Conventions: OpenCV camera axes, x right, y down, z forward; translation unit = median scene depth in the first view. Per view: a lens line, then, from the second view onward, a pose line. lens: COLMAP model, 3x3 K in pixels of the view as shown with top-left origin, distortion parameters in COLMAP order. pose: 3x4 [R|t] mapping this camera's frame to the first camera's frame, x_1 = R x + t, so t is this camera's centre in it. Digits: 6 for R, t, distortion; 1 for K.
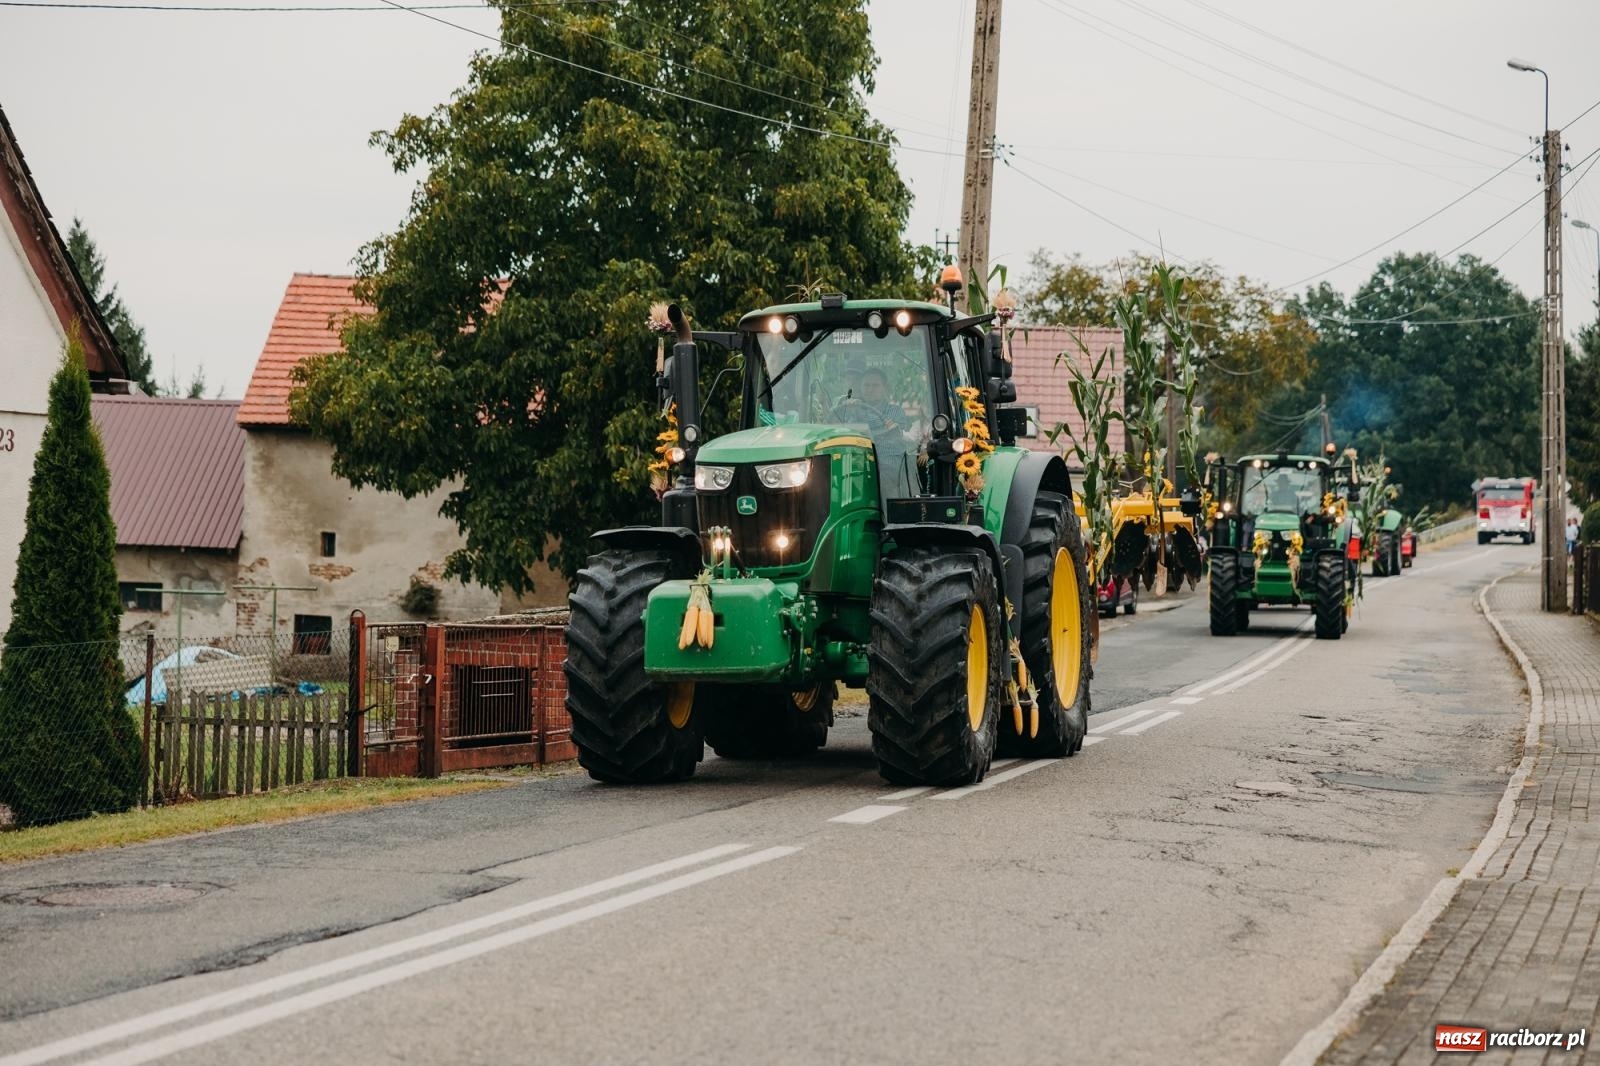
lens RADIAL K [[2928.4, 0, 800.0], [0, 2928.4, 533.0], [0, 0, 1]] dist [0.023161, -0.164713]
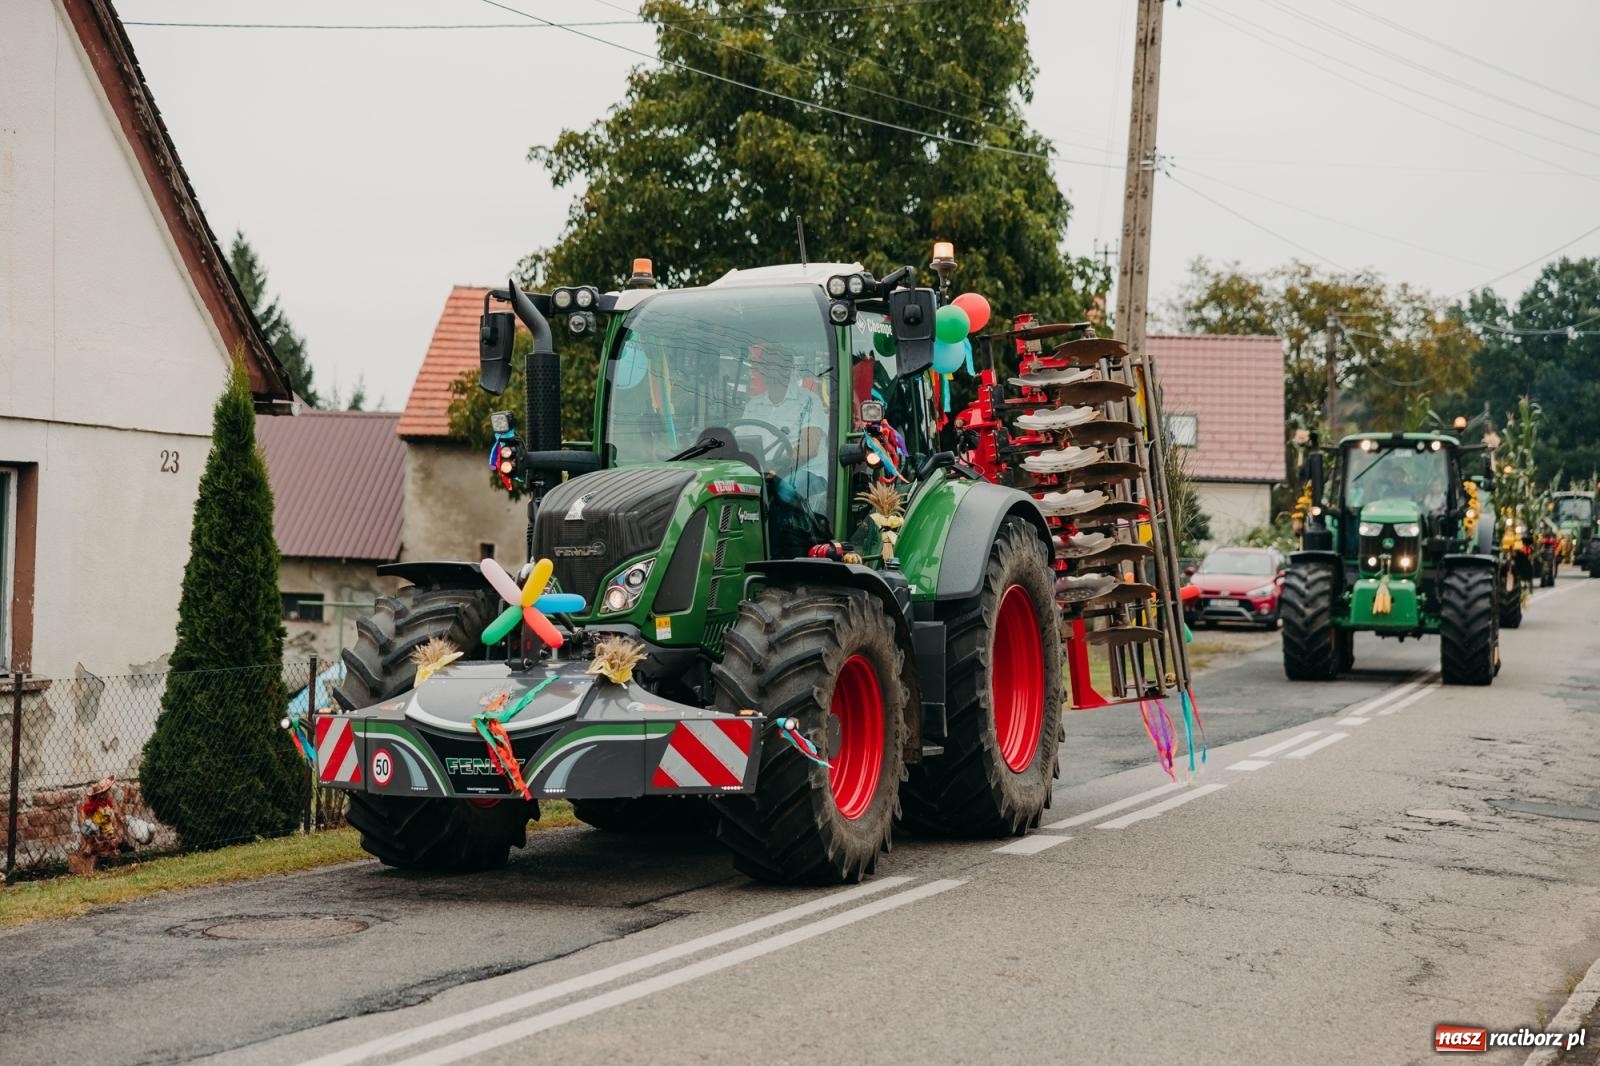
lens RADIAL K [[2928.4, 0, 800.0], [0, 2928.4, 533.0], [0, 0, 1]] dist [0.023161, -0.164713]
pose [[0.998603, 0.000451, -0.052835, -0.000744], [-0.000571, 0.999997, -0.002257, -0.001679], [0.052834, 0.002284, 0.998601, 0.002373]]
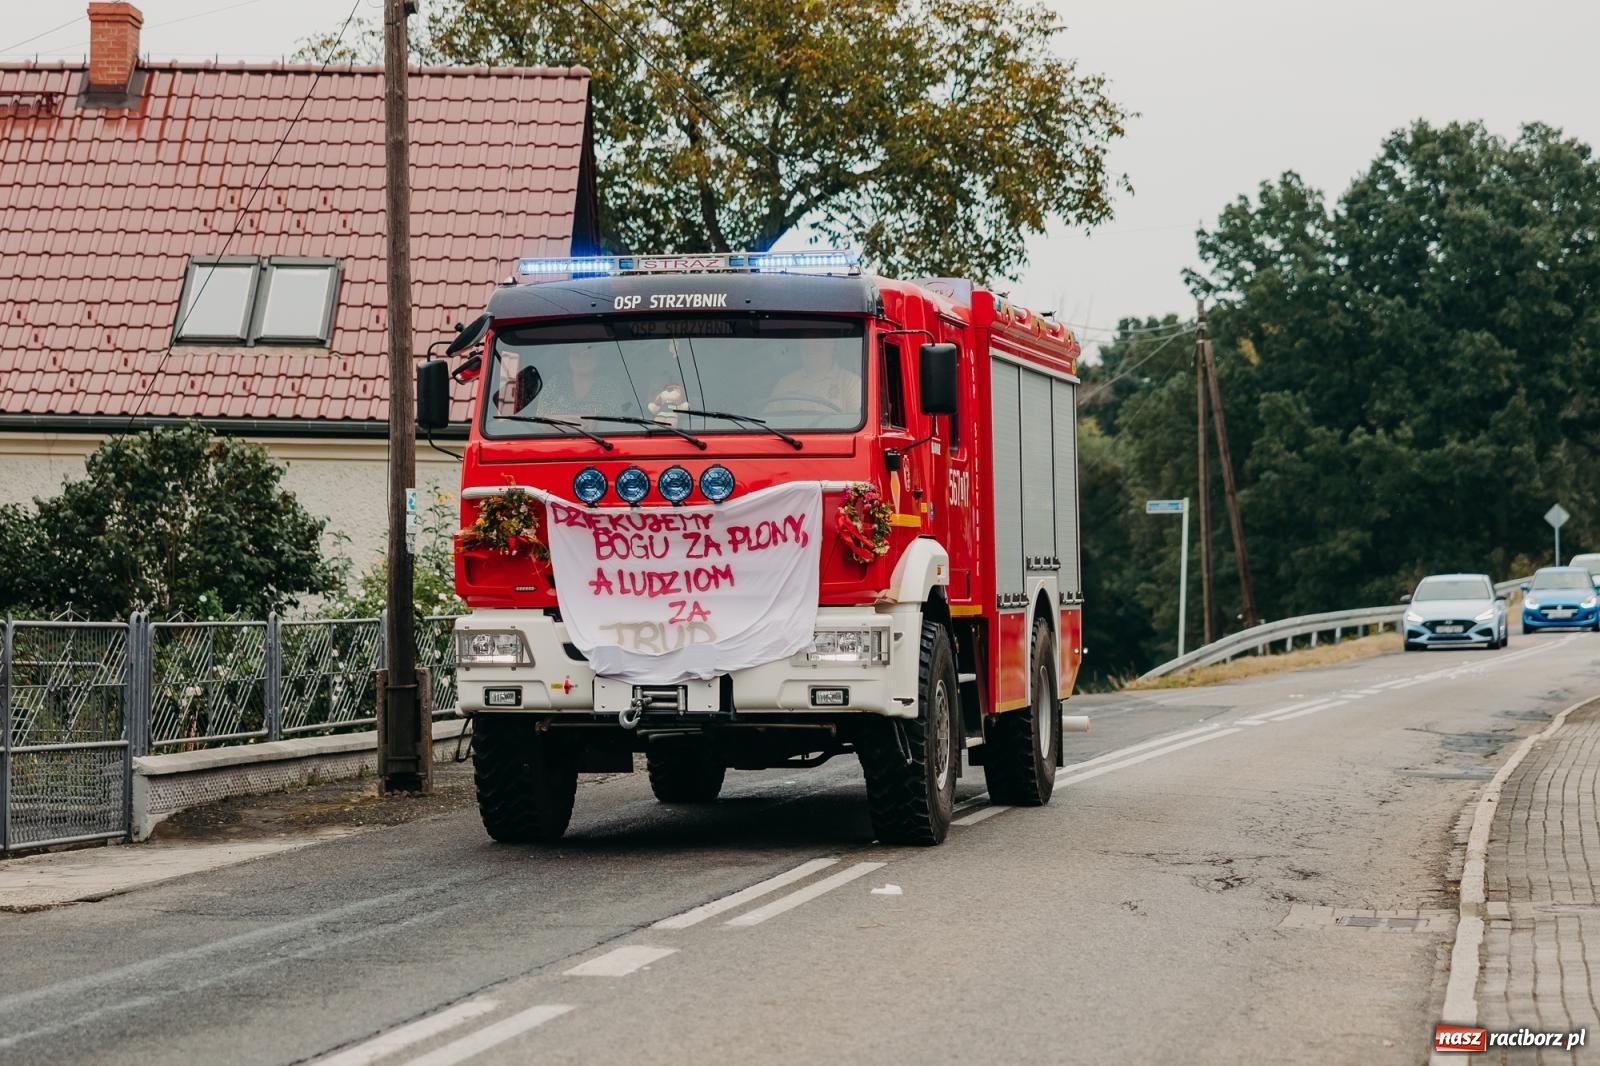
lens RADIAL K [[4045.3, 0, 709.1], [0, 4045.3, 534.4], [0, 0, 1]] dist [0.009253, 0.048320]
pose [[0.999784, -0.014559, 0.014864, 0.163720], [0.014894, 0.999632, -0.022668, 0.005090], [-0.014528, 0.022884, 0.999633, 0.657185]]
